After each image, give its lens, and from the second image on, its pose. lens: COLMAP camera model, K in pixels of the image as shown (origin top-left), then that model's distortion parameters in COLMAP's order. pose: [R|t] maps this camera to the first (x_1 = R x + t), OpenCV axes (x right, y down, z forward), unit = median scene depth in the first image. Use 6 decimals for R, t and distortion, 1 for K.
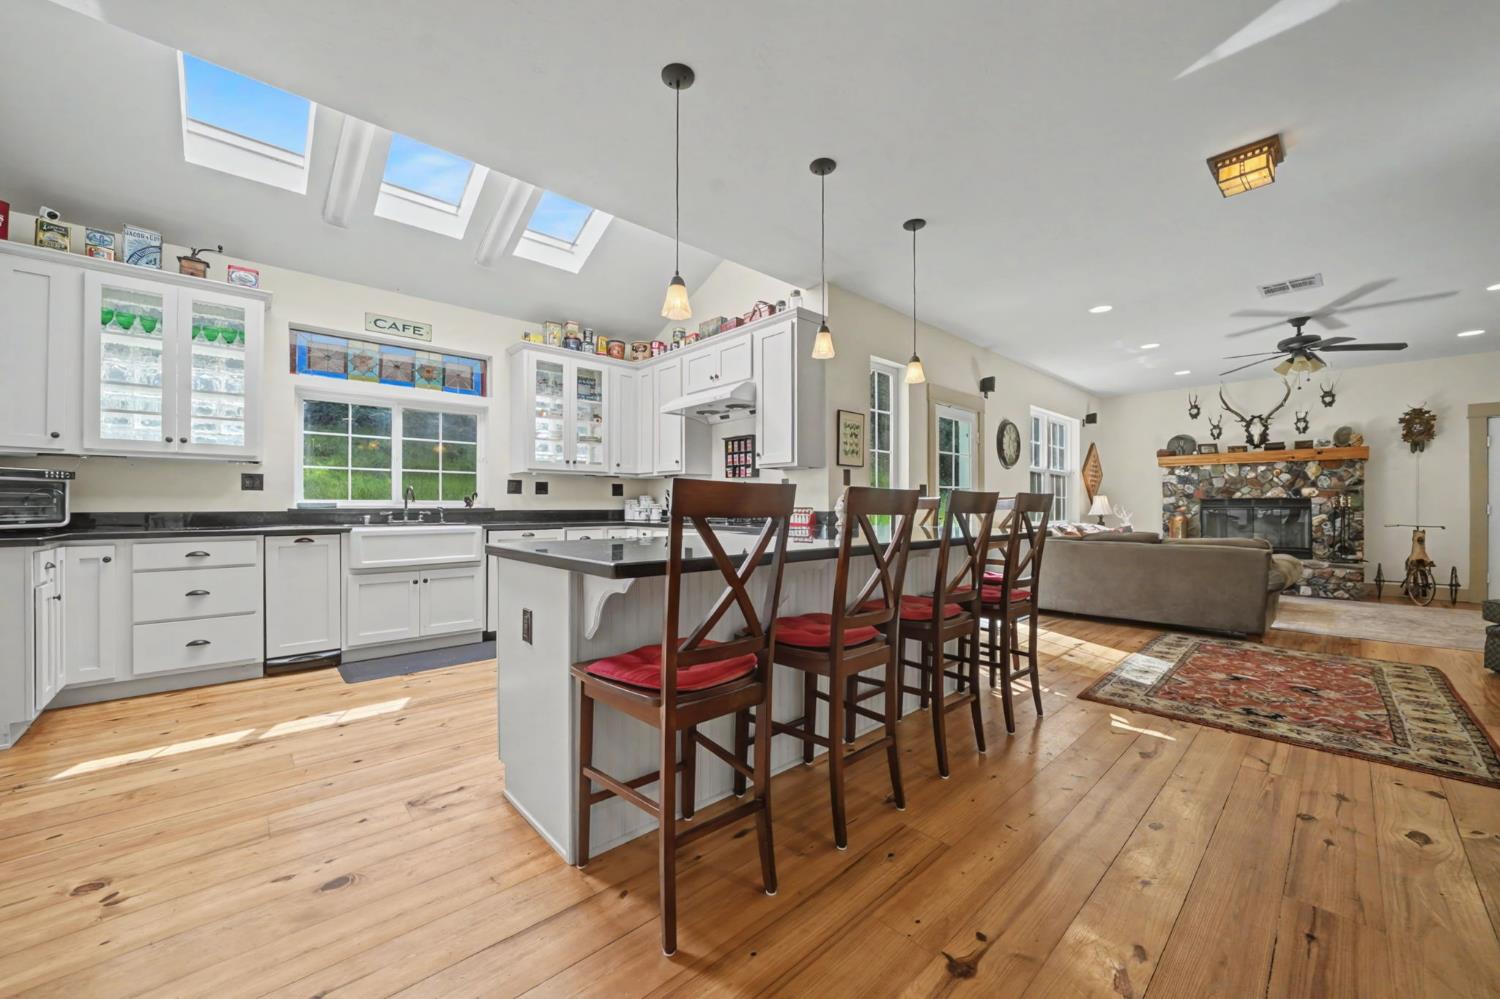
lens RADIAL K [[581.3, 0, 756.6], [0, 581.3, 505.4], [0, 0, 1]] dist [-0.000730, -0.000005]
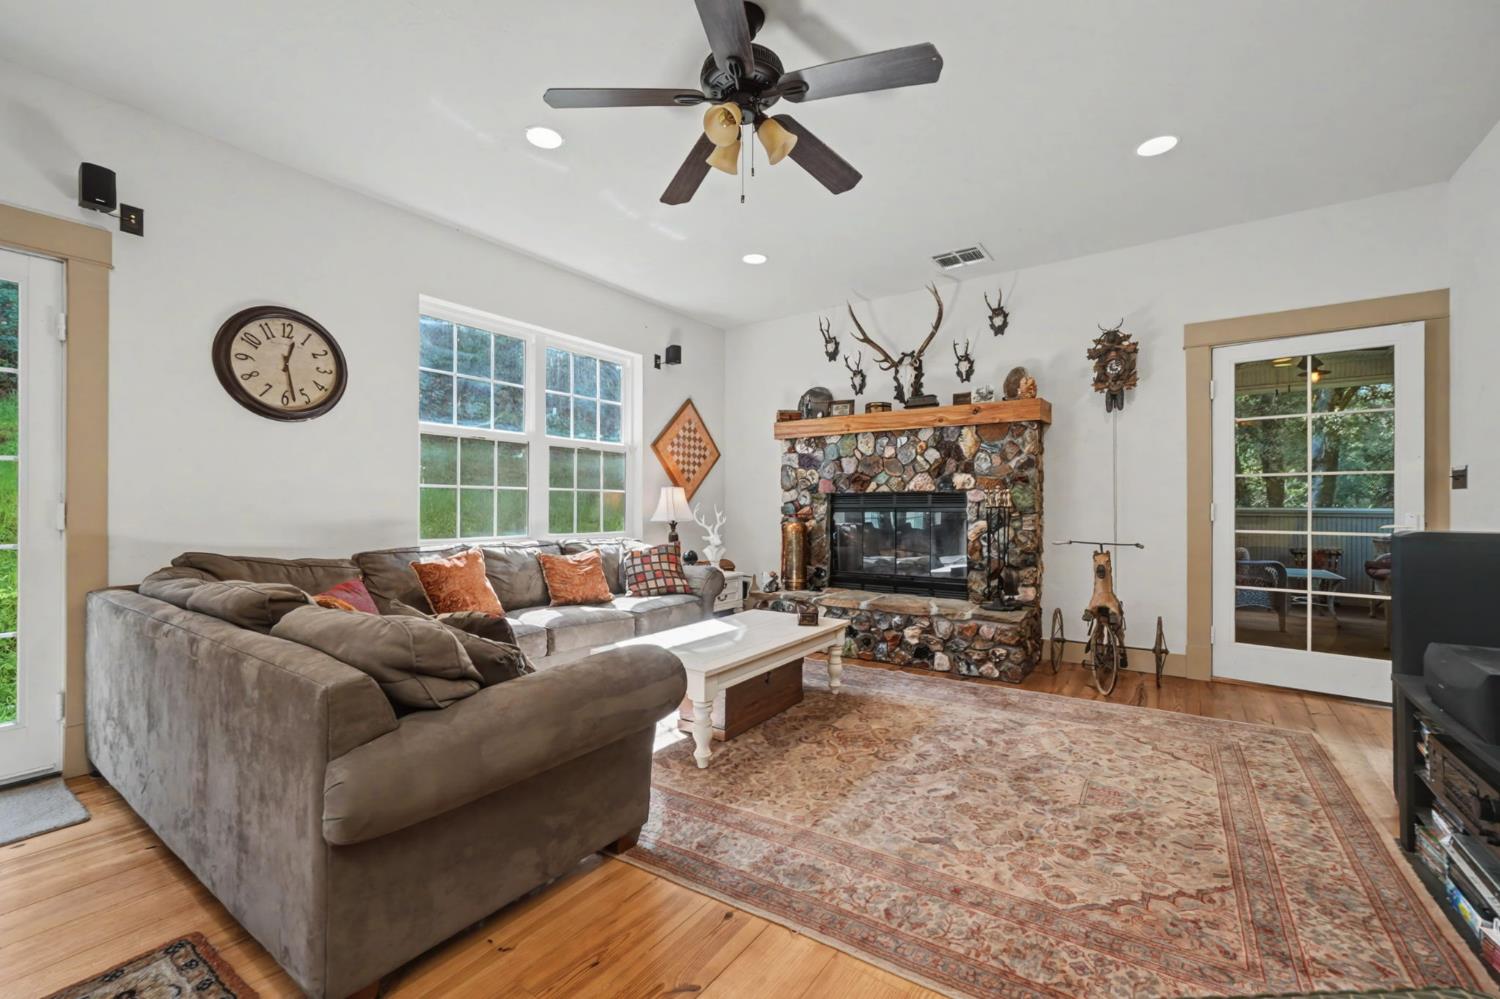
lens RADIAL K [[631.2, 0, 749.0], [0, 631.2, 503.4], [0, 0, 1]] dist [-0.001388, -0.000208]
pose [[0.981884, -0.001335, 0.189479, 0.618167], [0.001292, 0.999999, 0.000348, -0.001671], [-0.189479, -0.000097, 0.981885, 0.427589]]
